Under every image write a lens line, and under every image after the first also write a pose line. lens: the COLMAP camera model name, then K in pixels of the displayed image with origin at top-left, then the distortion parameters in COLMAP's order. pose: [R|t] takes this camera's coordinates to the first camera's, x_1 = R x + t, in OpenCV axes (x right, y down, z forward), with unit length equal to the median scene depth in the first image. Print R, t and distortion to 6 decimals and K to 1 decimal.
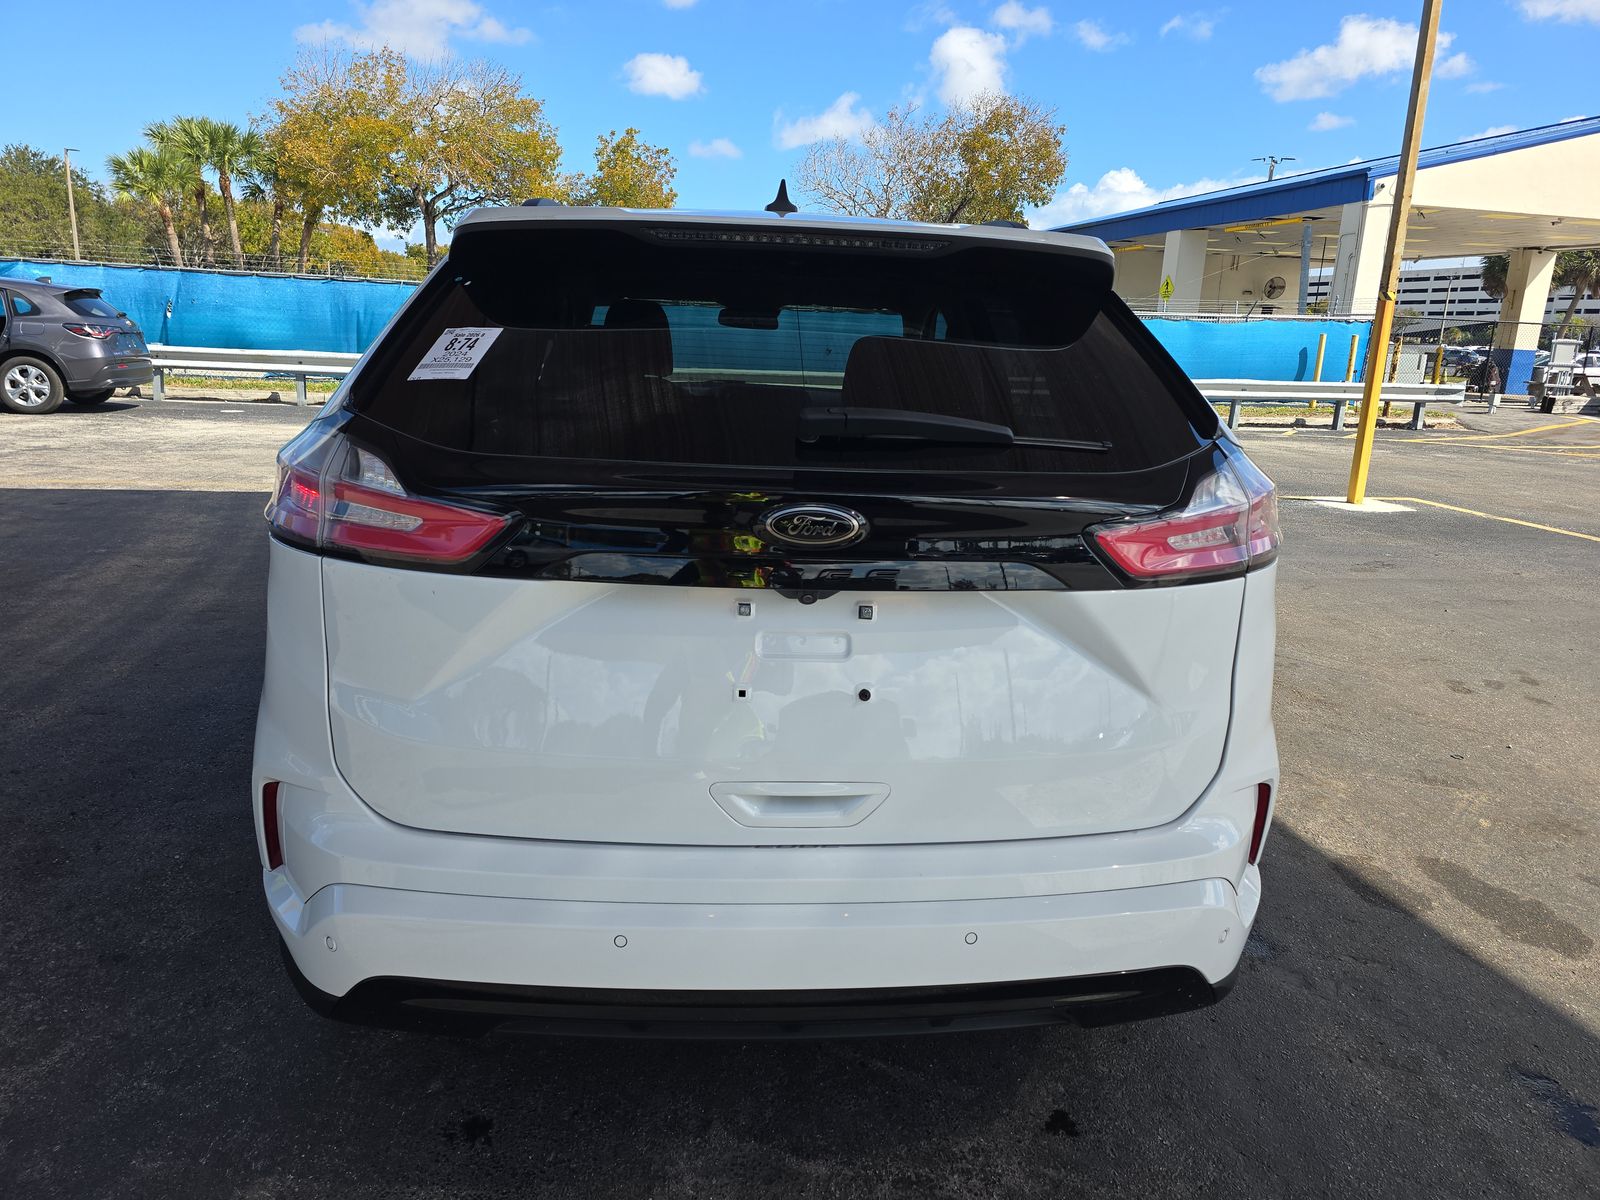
lens RADIAL K [[1131.6, 0, 807.5], [0, 1131.6, 601.4], [0, 0, 1]] dist [0.074611, -0.067125]
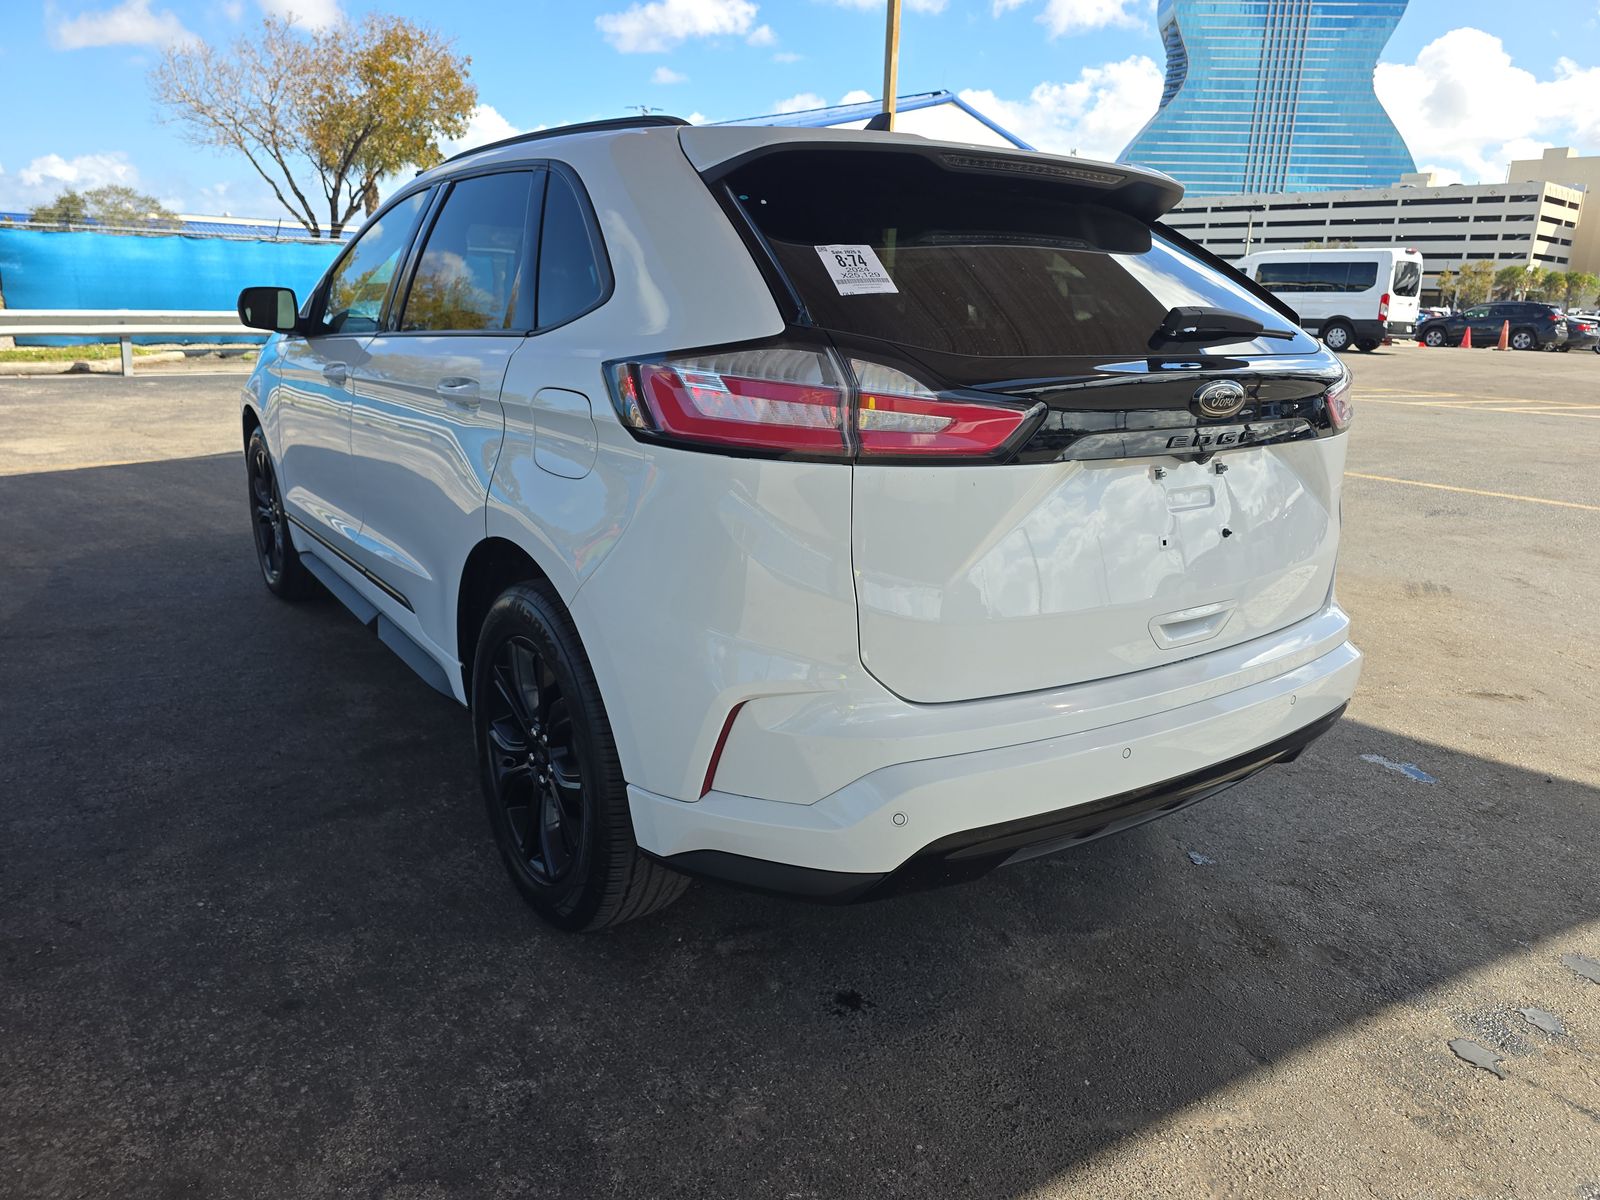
lens RADIAL K [[1131.6, 0, 807.5], [0, 1131.6, 601.4], [0, 0, 1]] dist [0.074611, -0.067125]
pose [[0.844398, -0.154627, 0.512915, -0.108935], [0.130543, 0.987968, 0.082930, -0.000739], [-0.519567, -0.003068, 0.854424, 0.014070]]
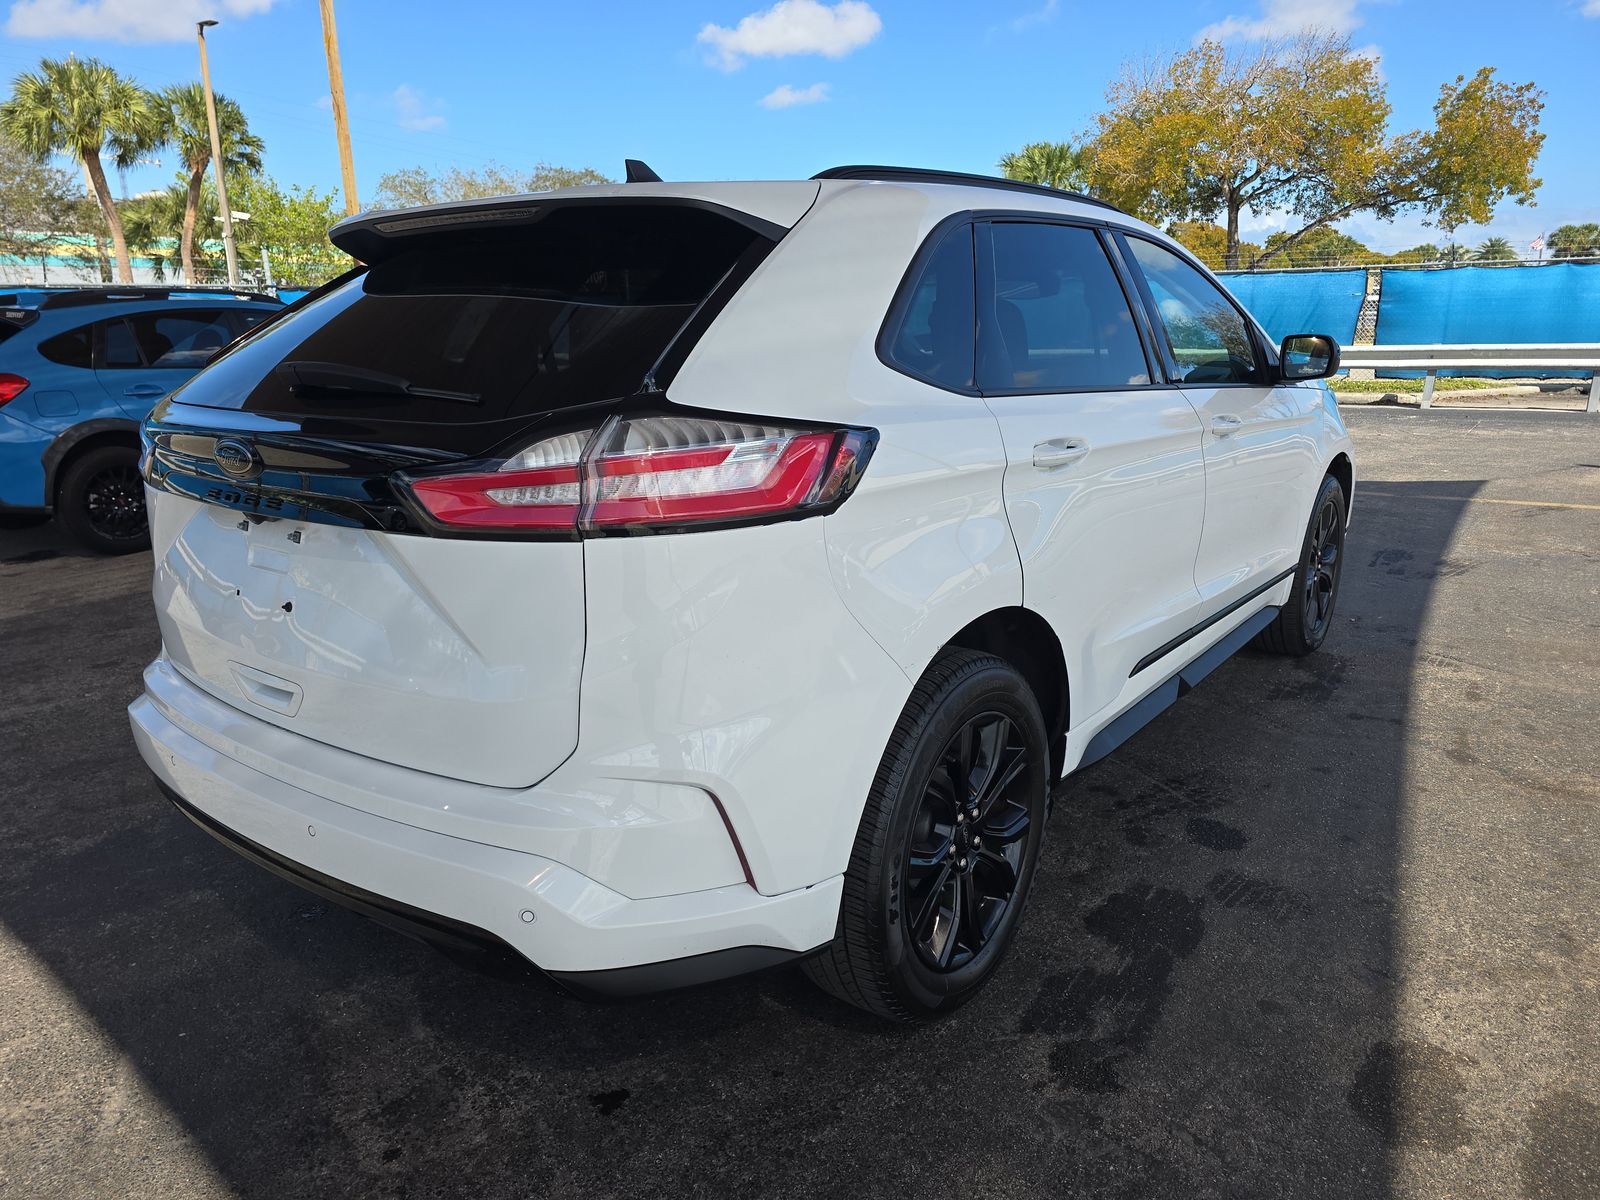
lens RADIAL K [[1131.6, 0, 807.5], [0, 1131.6, 601.4], [0, 0, 1]] dist [0.074611, -0.067125]
pose [[0.714770, 0.119504, -0.689073, 0.127762], [-0.117126, 0.991831, 0.050517, -0.004687], [0.689481, 0.044600, 0.722929, 0.051936]]
